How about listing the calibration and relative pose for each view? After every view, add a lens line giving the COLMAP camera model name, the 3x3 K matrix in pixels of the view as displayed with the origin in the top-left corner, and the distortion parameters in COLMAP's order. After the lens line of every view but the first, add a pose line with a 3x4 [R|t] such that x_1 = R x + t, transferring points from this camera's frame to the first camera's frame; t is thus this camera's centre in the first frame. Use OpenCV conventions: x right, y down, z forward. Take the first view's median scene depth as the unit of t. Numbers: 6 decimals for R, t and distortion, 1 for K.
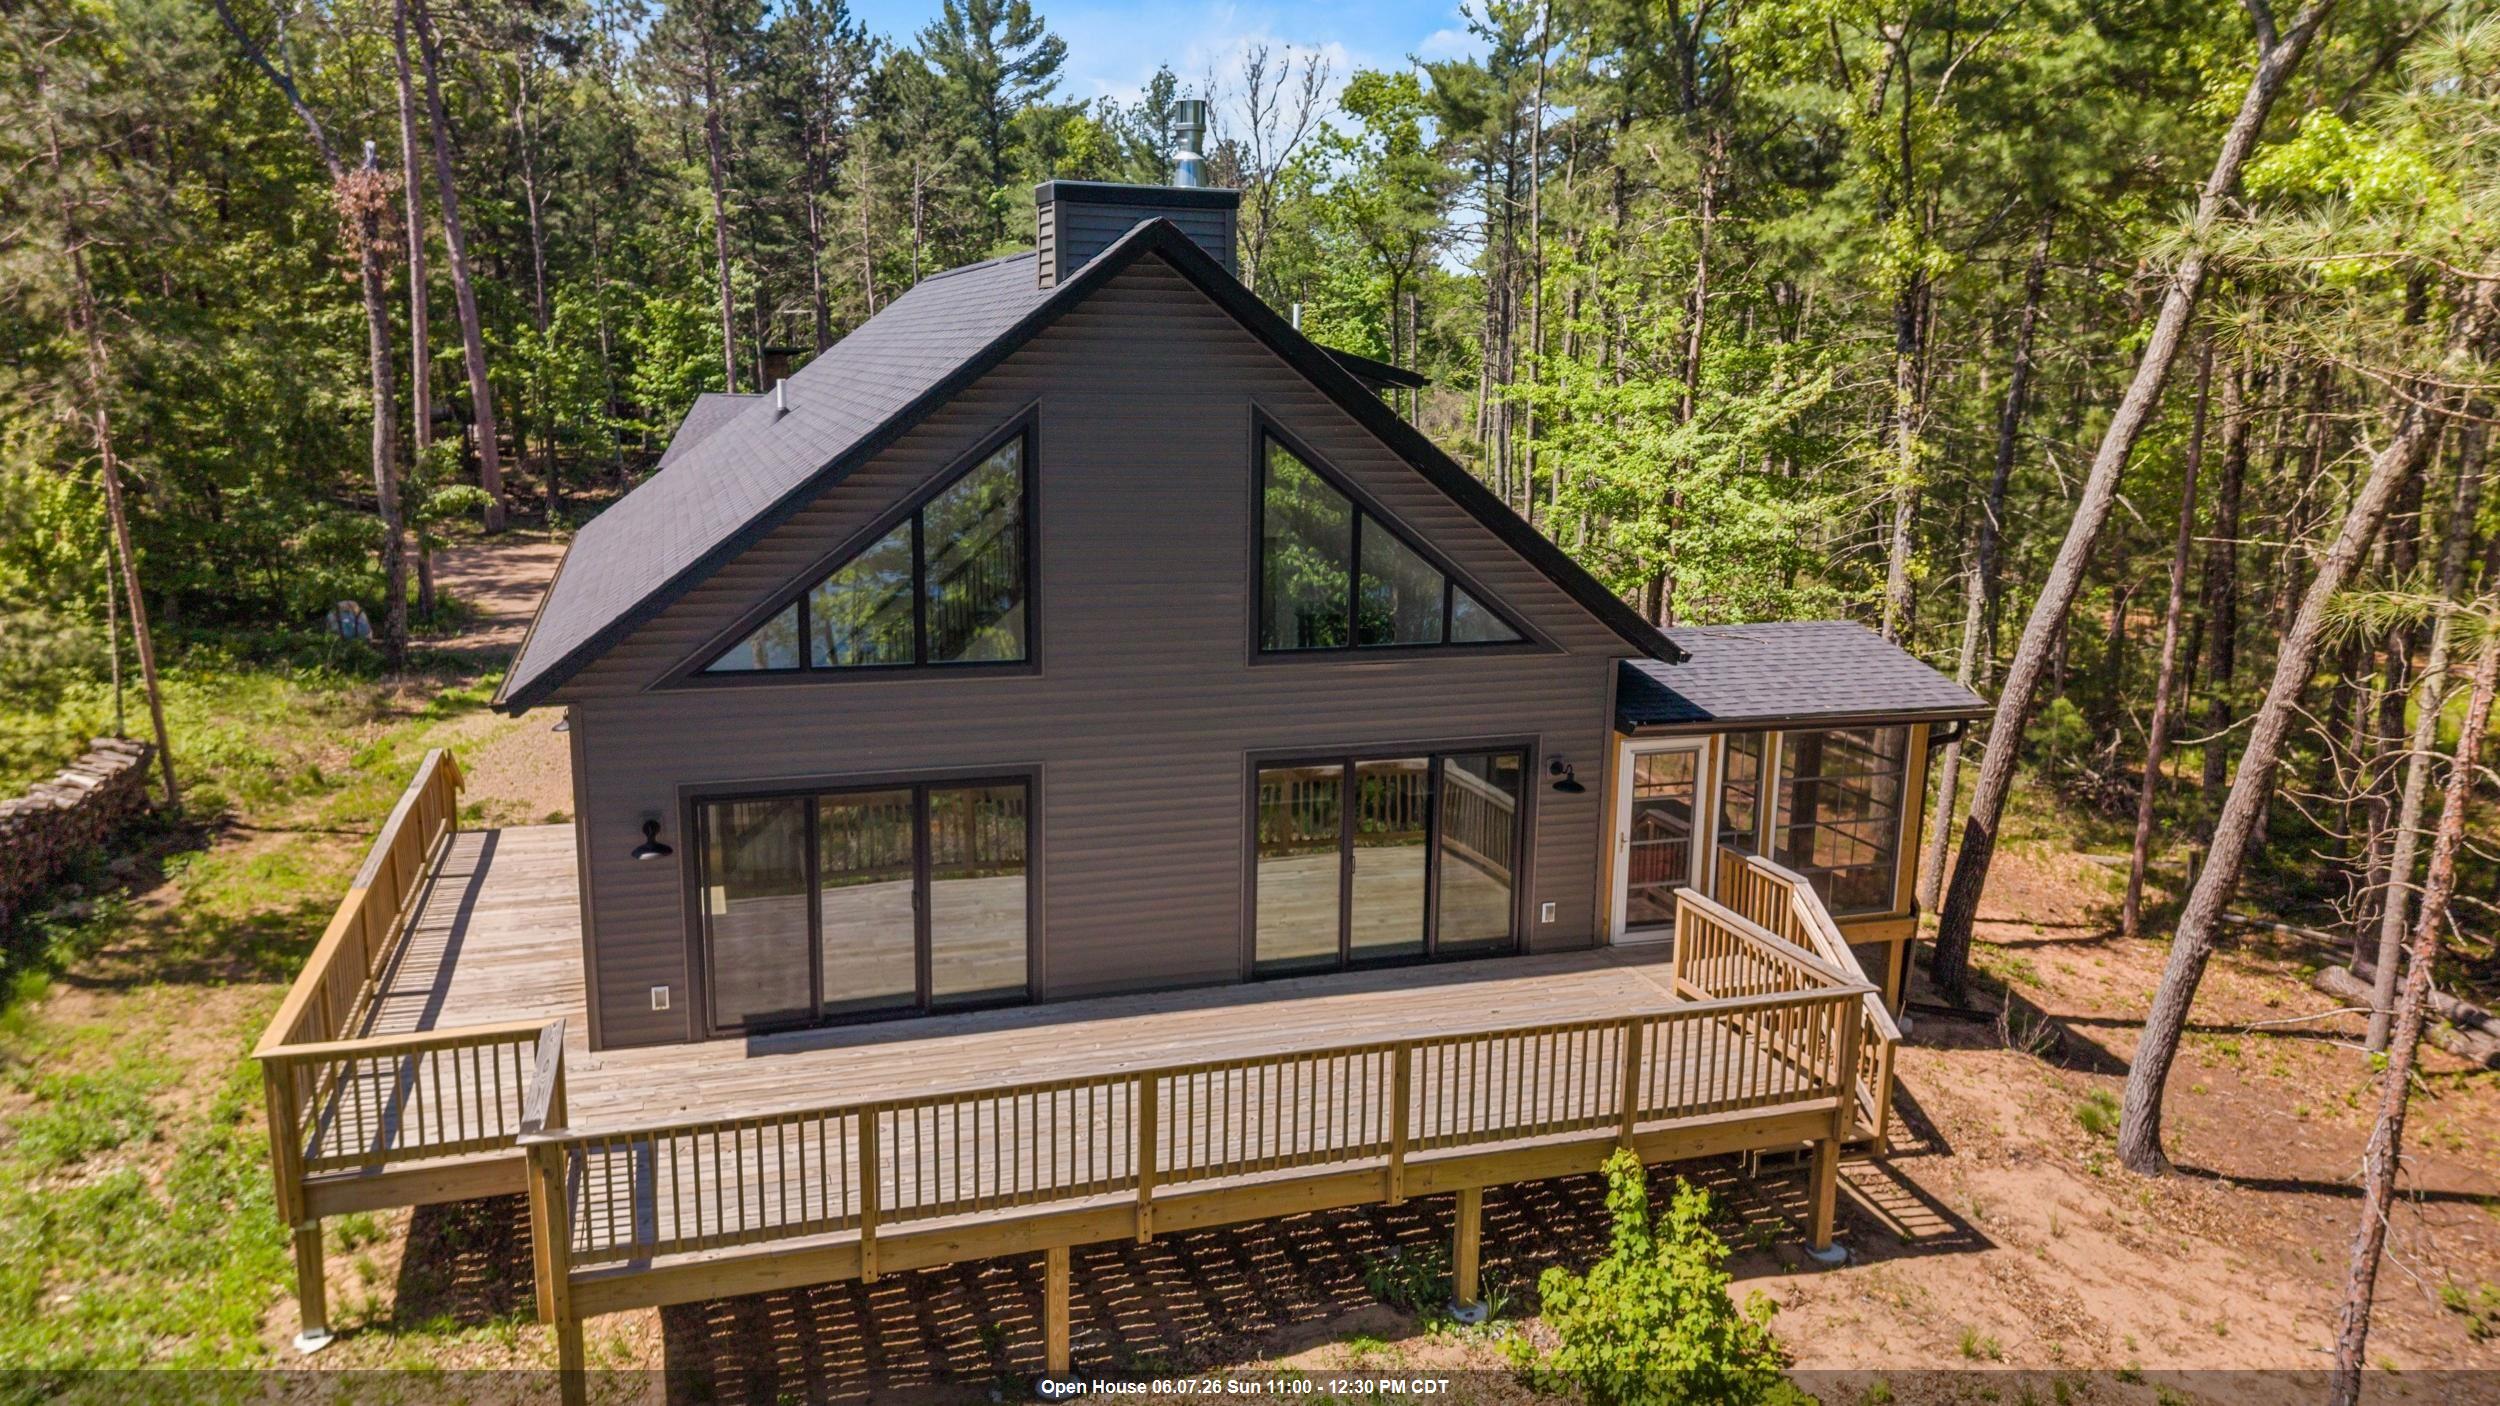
lens RADIAL K [[1670.8, 0, 1250.0], [0, 1670.8, 703.0], [0, 0, 1]] dist [0.041005, -0.036585]
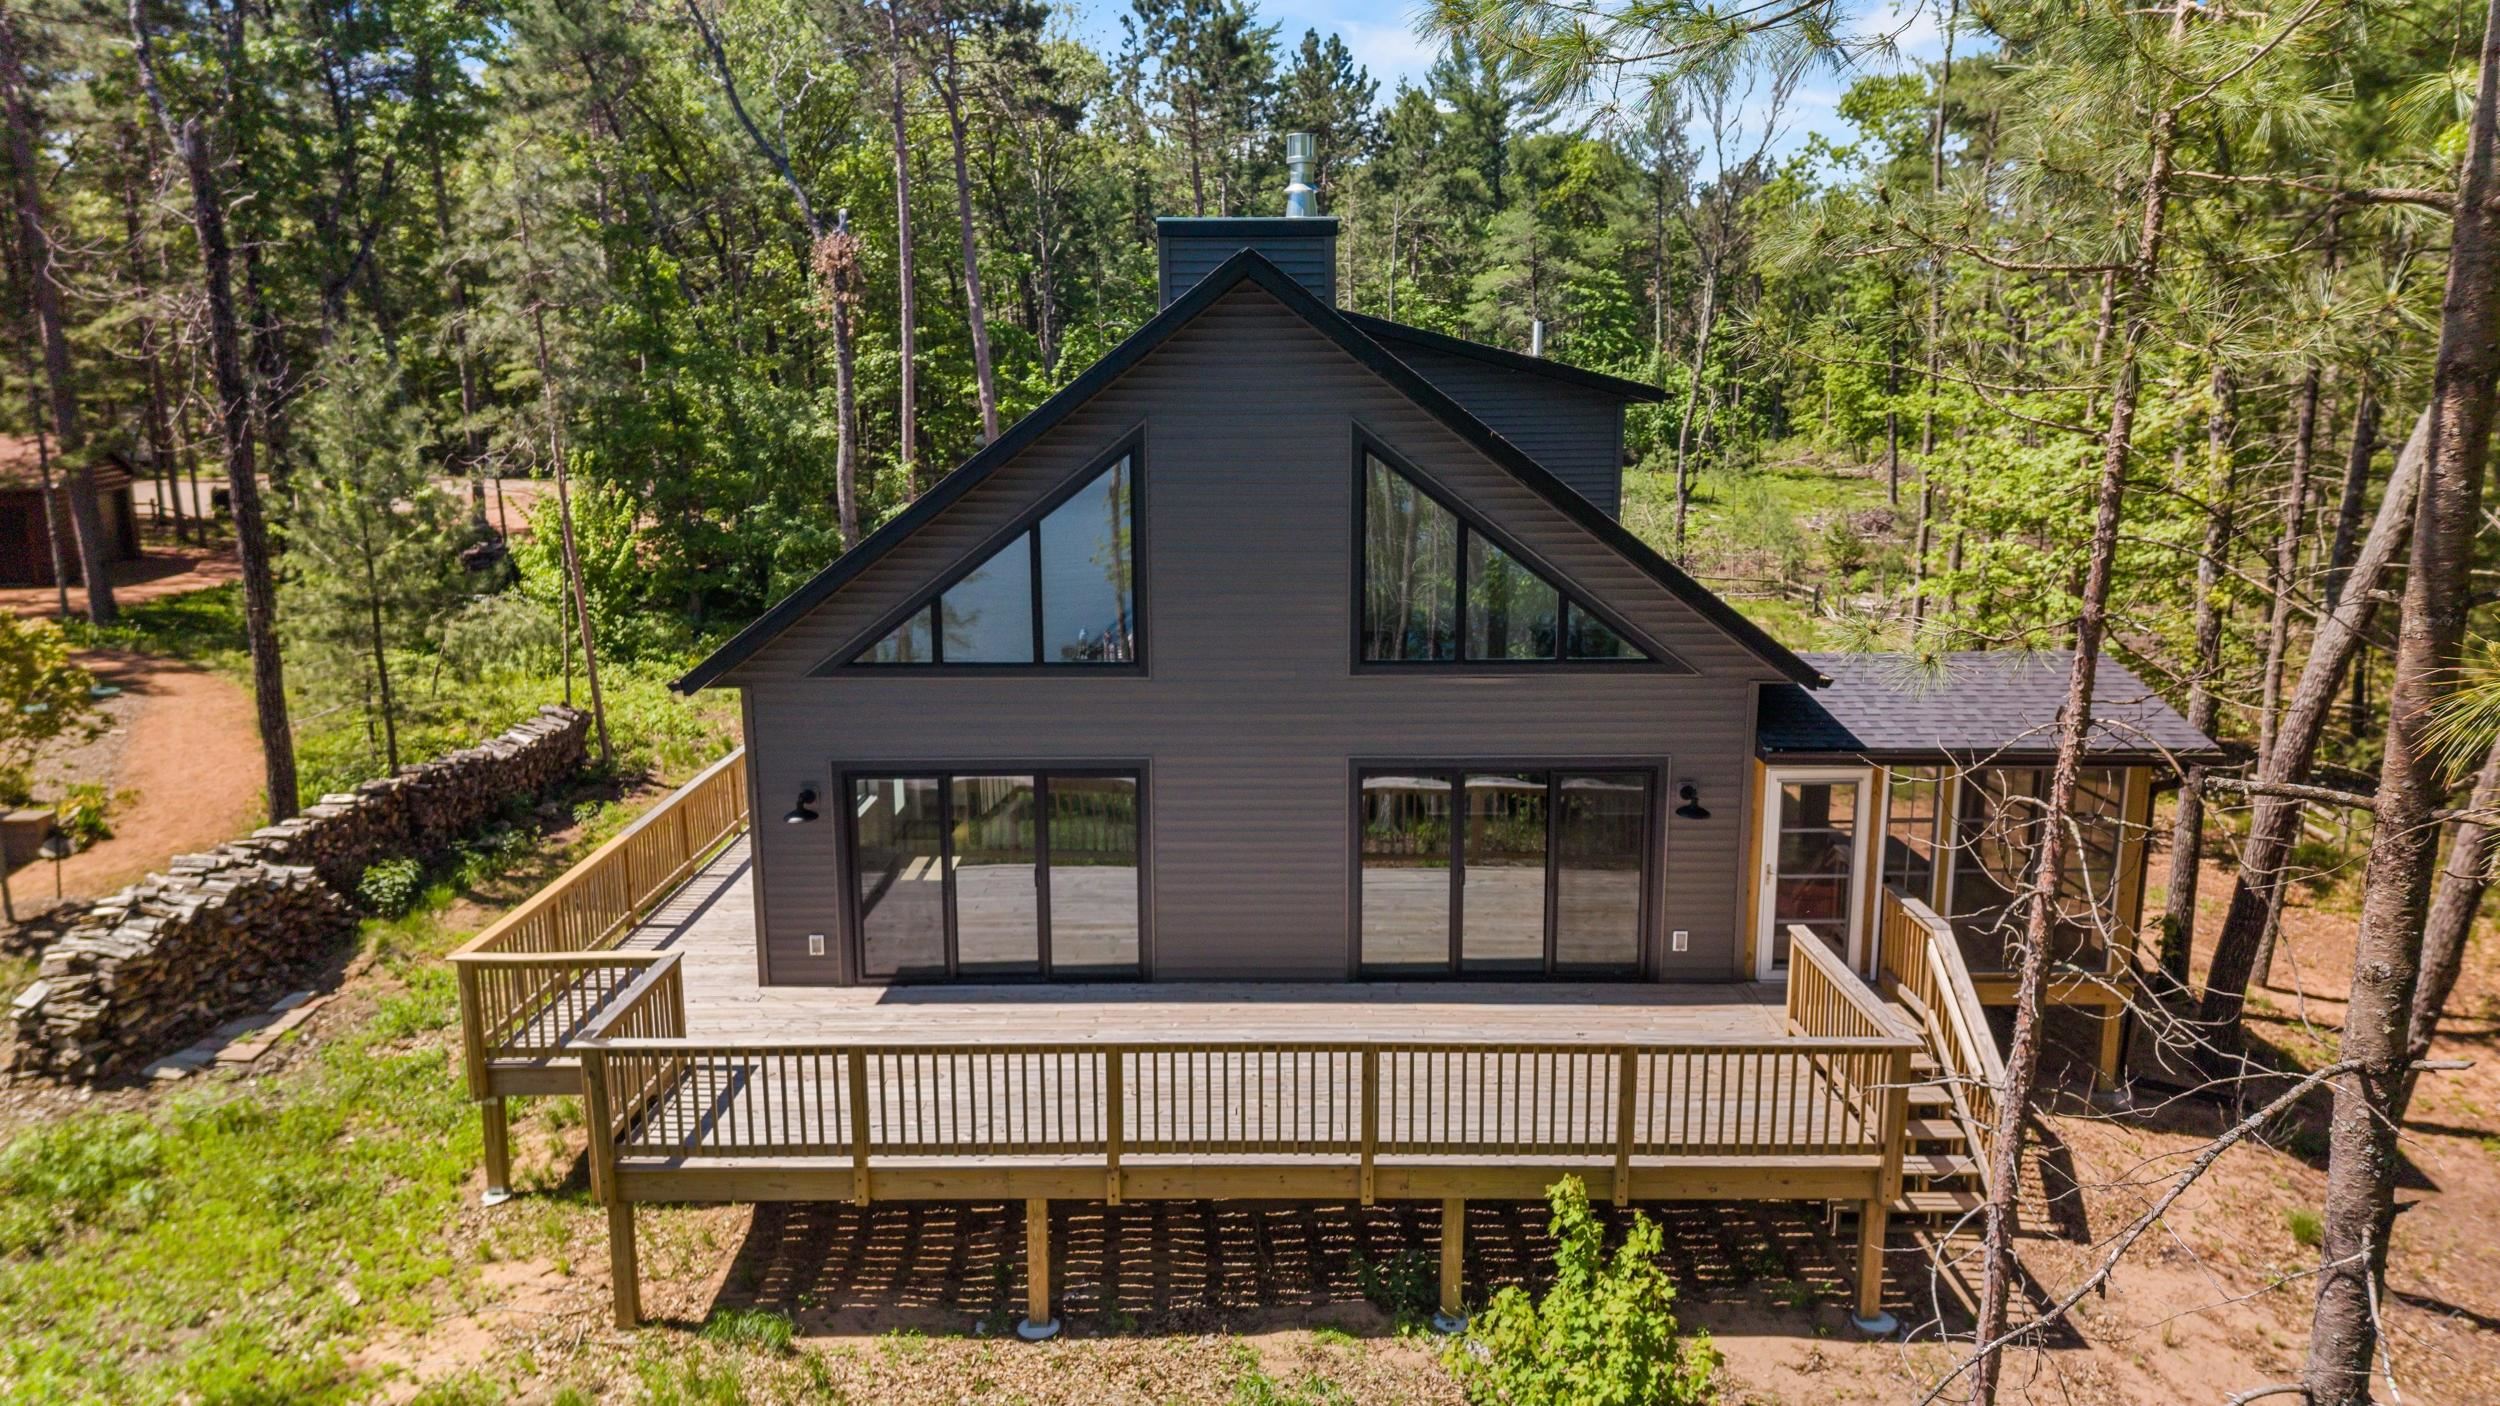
lens RADIAL K [[1628.6, 0, 1250.0], [0, 1628.6, 703.0], [0, 0, 1]] dist [0.035682, -0.037006]
pose [[0.952277, 0.039613, -0.302655, 0.249443], [-0.042146, 0.999110, -0.001839, -0.000543], [0.302312, 0.014507, 0.953099, 0.021329]]
